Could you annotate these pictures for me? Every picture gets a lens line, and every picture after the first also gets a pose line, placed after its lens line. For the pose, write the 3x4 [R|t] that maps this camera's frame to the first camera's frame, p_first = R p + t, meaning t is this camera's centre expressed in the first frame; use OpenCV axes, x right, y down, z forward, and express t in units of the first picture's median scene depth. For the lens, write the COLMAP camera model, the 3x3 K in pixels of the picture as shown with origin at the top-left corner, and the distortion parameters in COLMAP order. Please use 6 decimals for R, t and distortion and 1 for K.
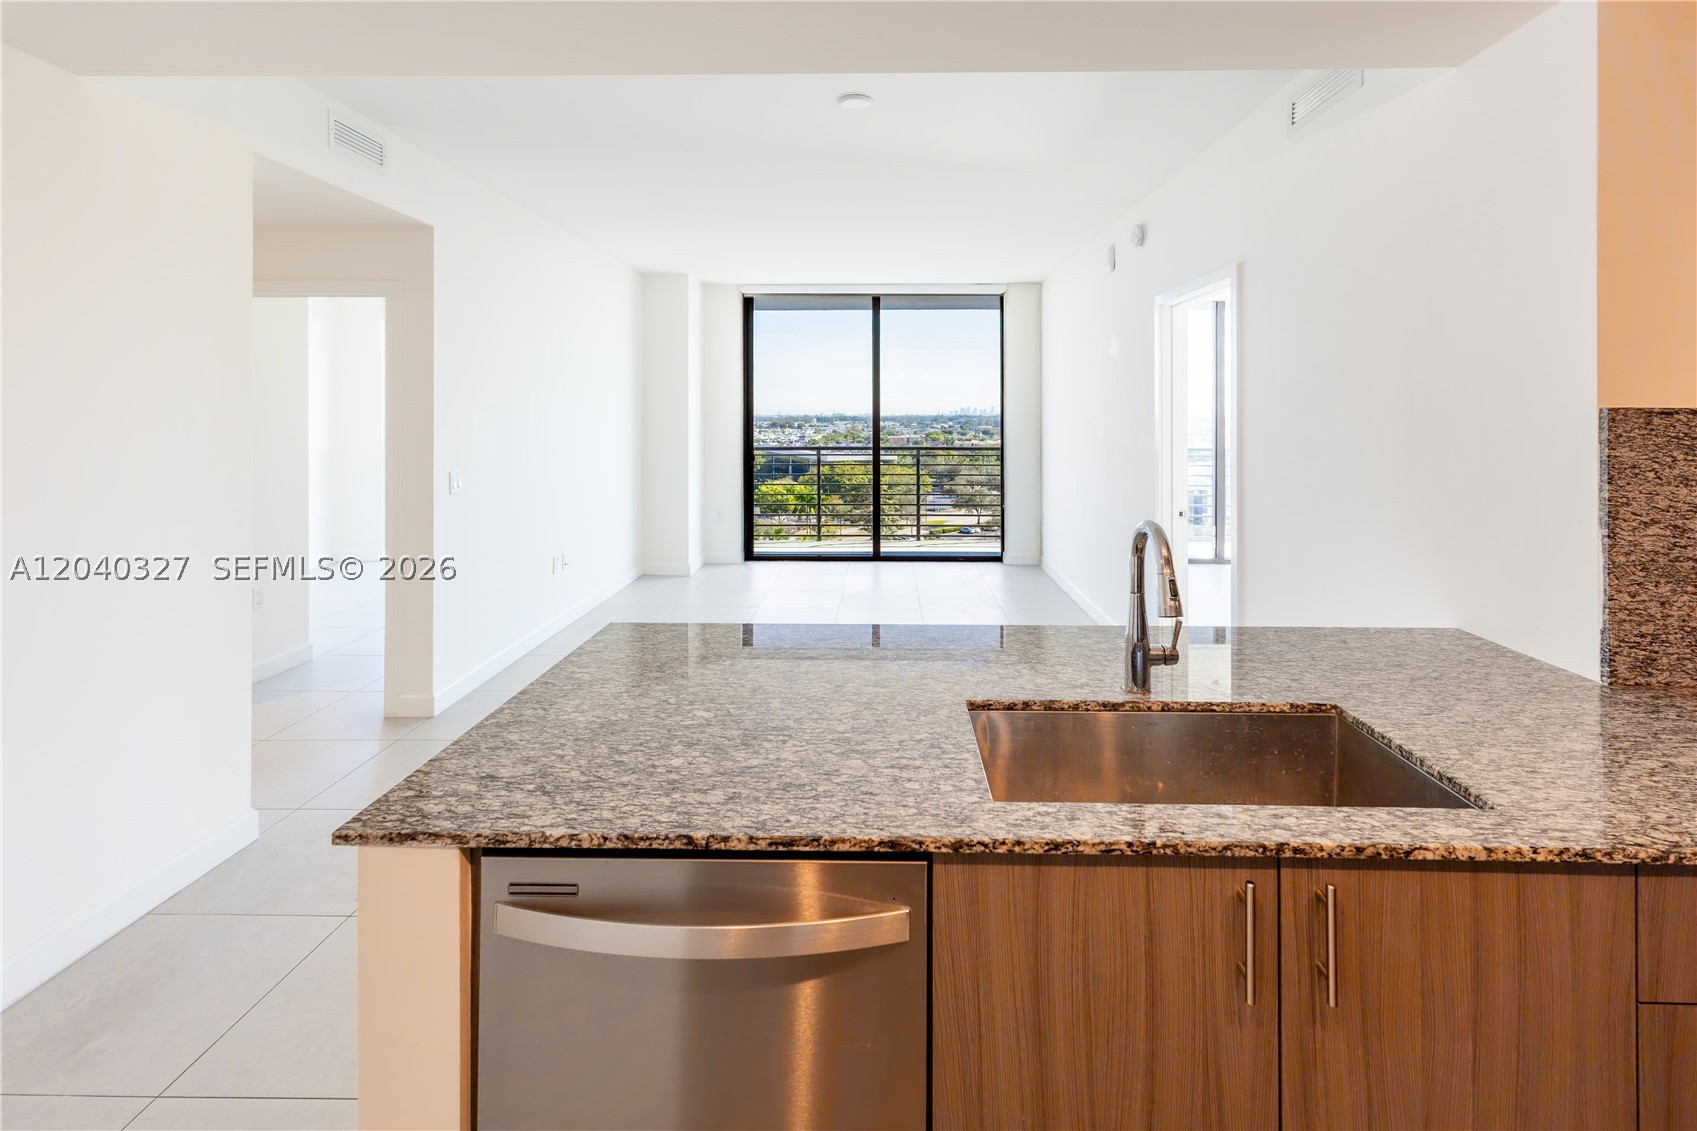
lens RADIAL K [[768.4, 0, 867.6], [0, 768.4, 437.3], [0, 0, 1]] dist [-0.003491, 0.002133]
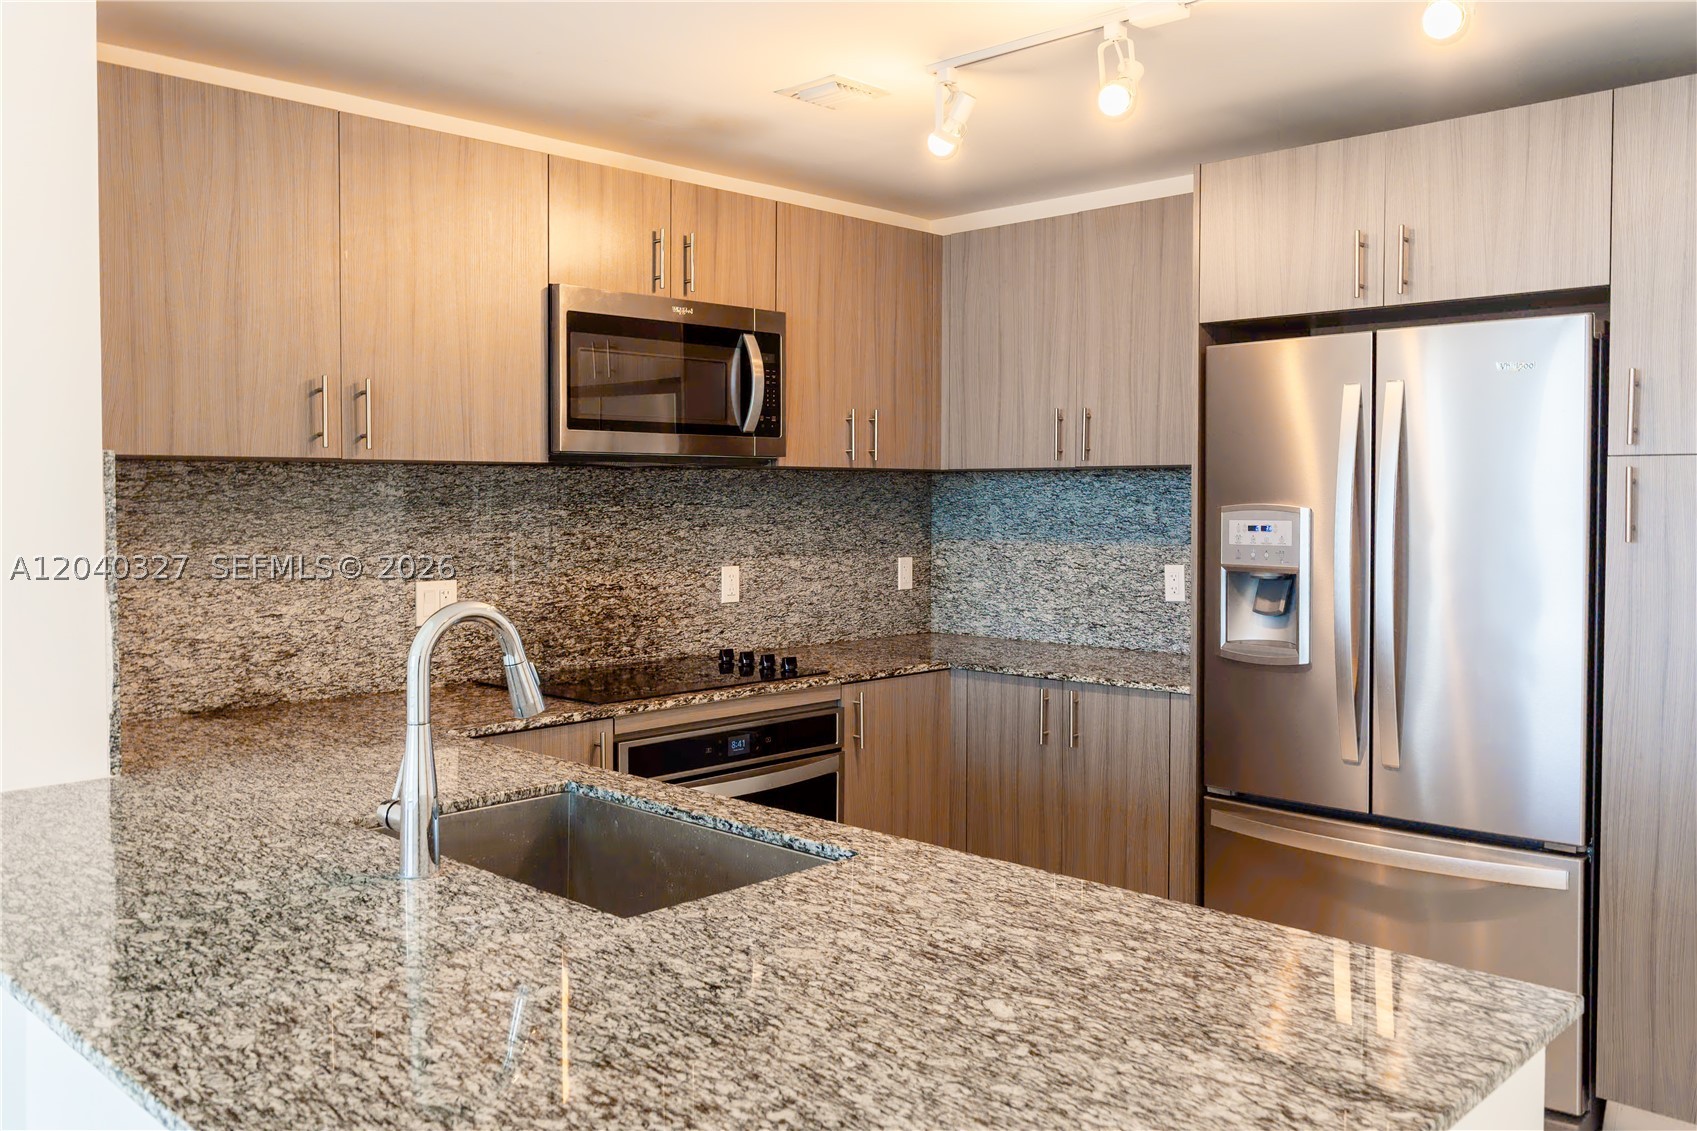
lens RADIAL K [[1364.7, 0, 875.5], [0, 1364.7, 548.0], [0, 0, 1]] dist [-0.002148, 0.011713]
pose [[-0.733361, -0.027916, 0.679266, -0.735030], [0.021052, 0.997745, 0.063734, -0.010619], [-0.679514, 0.061040, -0.731119, 1.634958]]
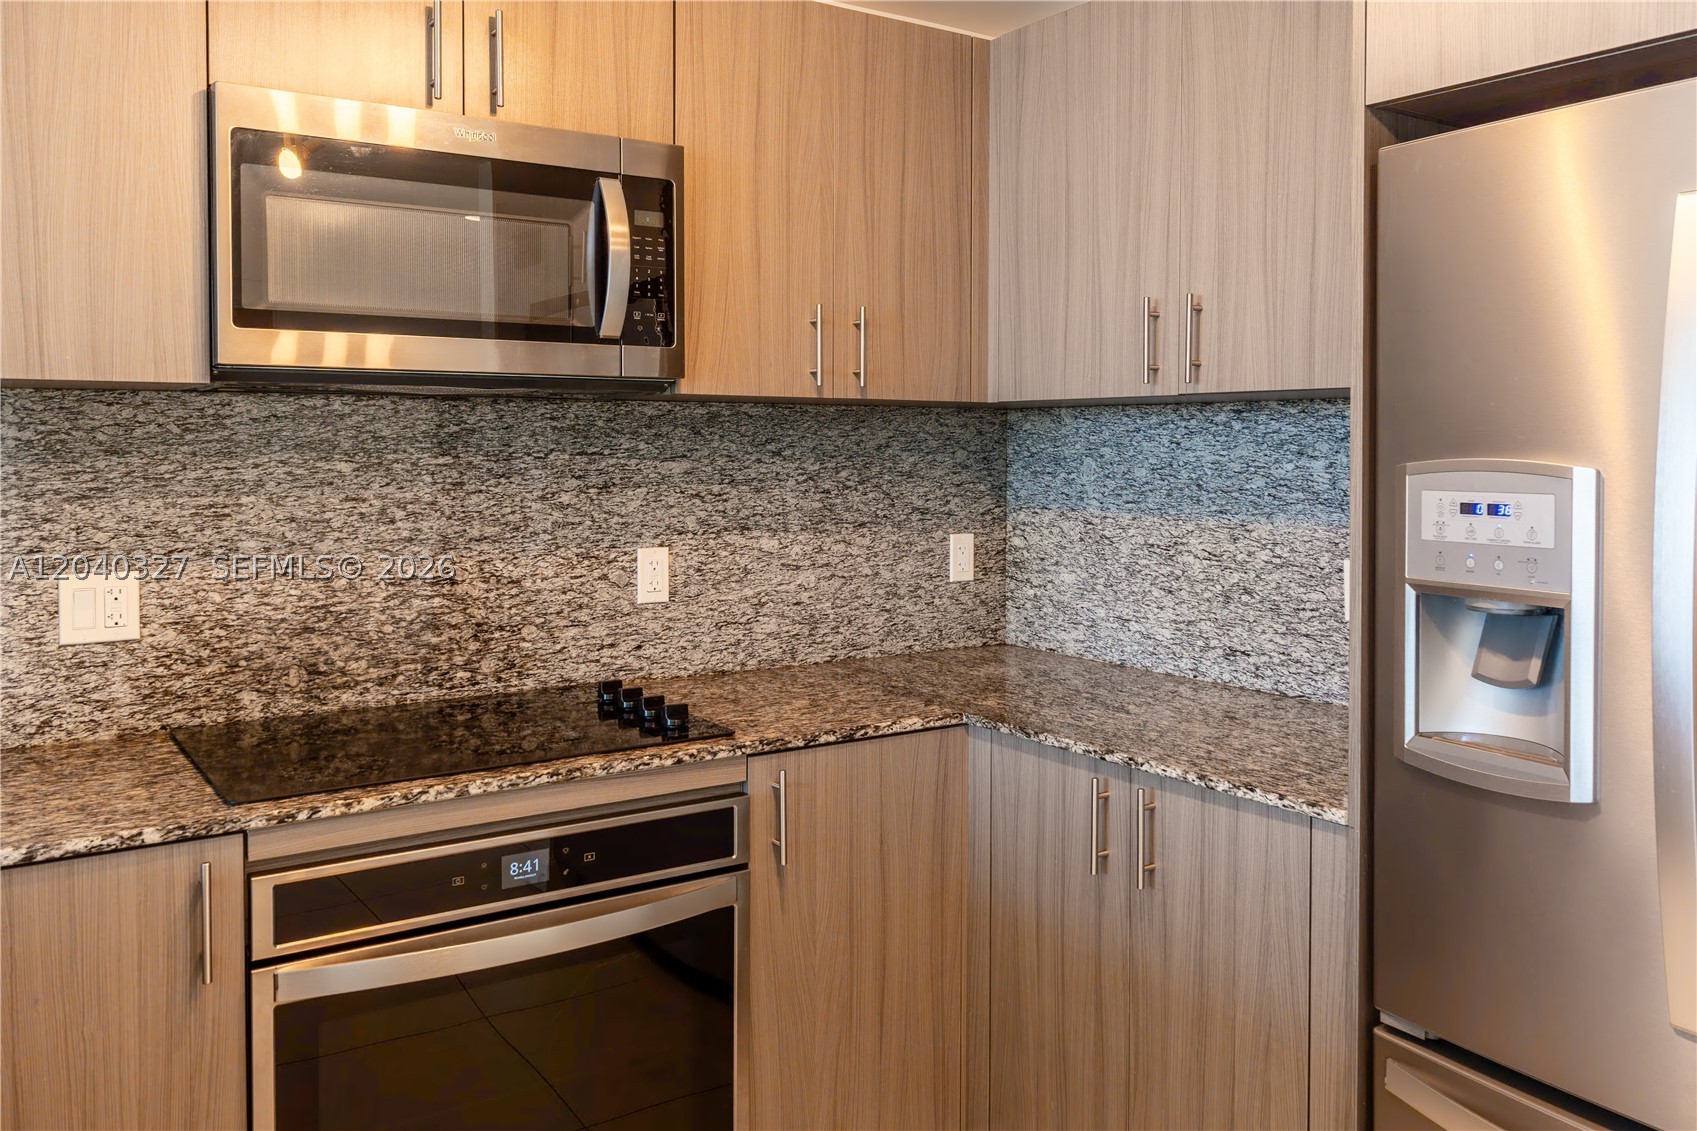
lens RADIAL K [[1364.7, 0, 864.5], [0, 1364.7, 480.2], [0, 0, 1]] dist [-0.002148, 0.011713]
pose [[-0.576737, -0.025000, 0.816547, -0.275770], [0.022441, 0.998670, 0.046426, 0.028994], [-0.816622, 0.045100, -0.575409, 0.590967]]
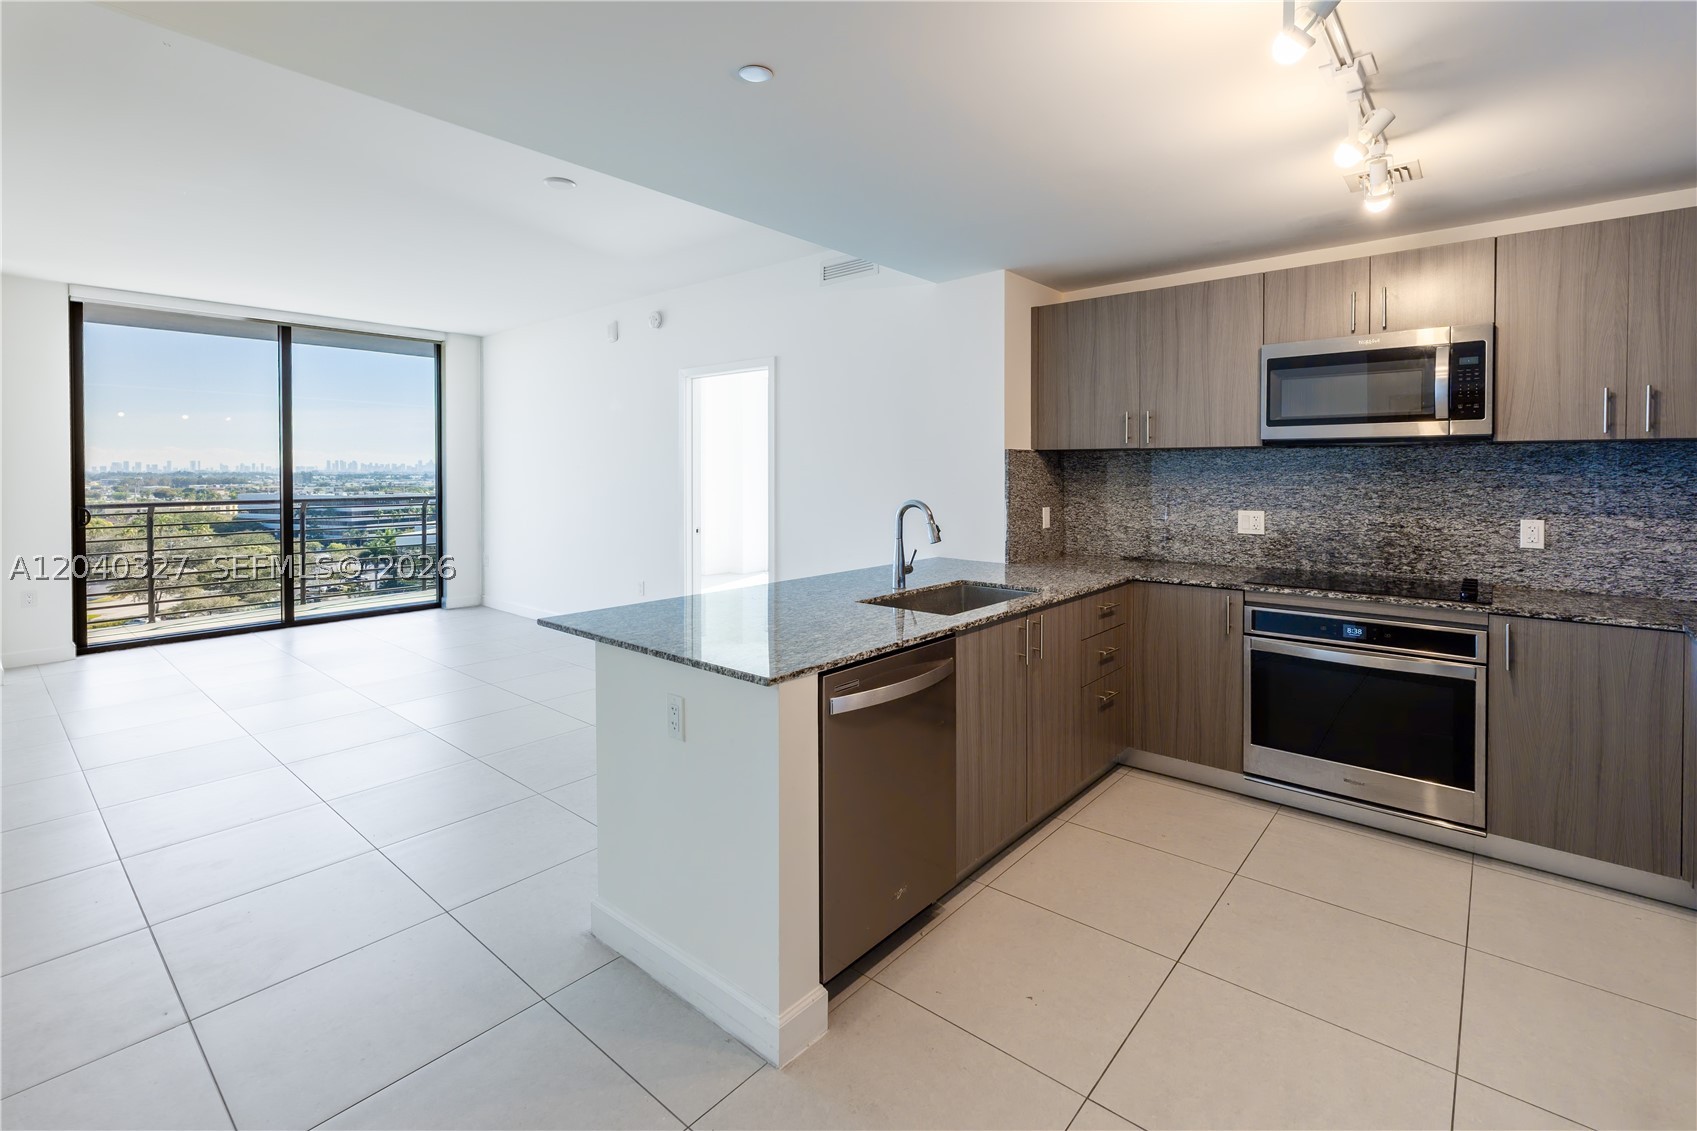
lens RADIAL K [[768.4, 0, 830.5], [0, 768.4, 479.0], [0, 0, 1]] dist [-0.003491, 0.002133]
pose [[0.647529, -0.014650, 0.761900, -1.334261], [0.026577, 0.999641, -0.003367, 0.052596], [-0.761577, 0.022429, 0.647686, -0.157886]]
